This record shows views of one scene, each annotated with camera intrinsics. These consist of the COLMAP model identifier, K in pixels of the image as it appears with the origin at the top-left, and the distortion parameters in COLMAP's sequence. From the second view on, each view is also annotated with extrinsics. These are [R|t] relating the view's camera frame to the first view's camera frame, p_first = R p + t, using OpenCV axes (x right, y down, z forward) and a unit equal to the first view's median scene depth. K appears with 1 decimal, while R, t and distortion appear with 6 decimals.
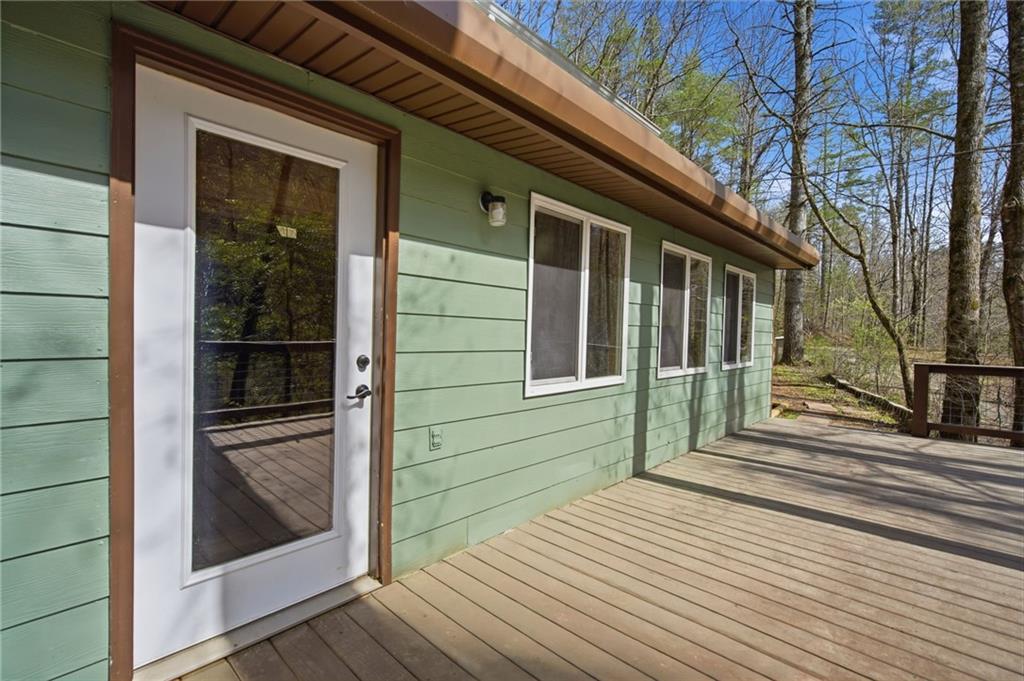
lens RADIAL K [[465.9, 0, 510.4], [0, 465.9, 338.6], [0, 0, 1]] dist [0.000116, 0.000081]
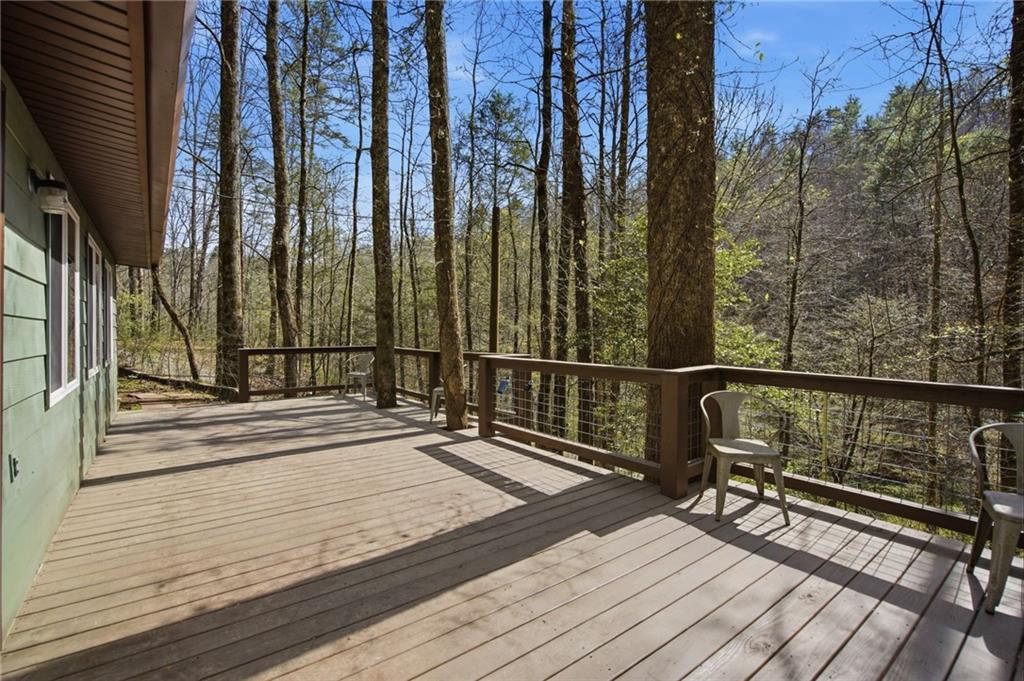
lens RADIAL K [[465.9, 0, 509.8], [0, 465.9, 342.0], [0, 0, 1]] dist [0.000116, 0.000081]
pose [[0.151115, -0.045638, 0.987462, -0.348414], [0.020479, 0.998864, 0.043031, -0.008759], [-0.988304, 0.013719, 0.151878, 0.013369]]
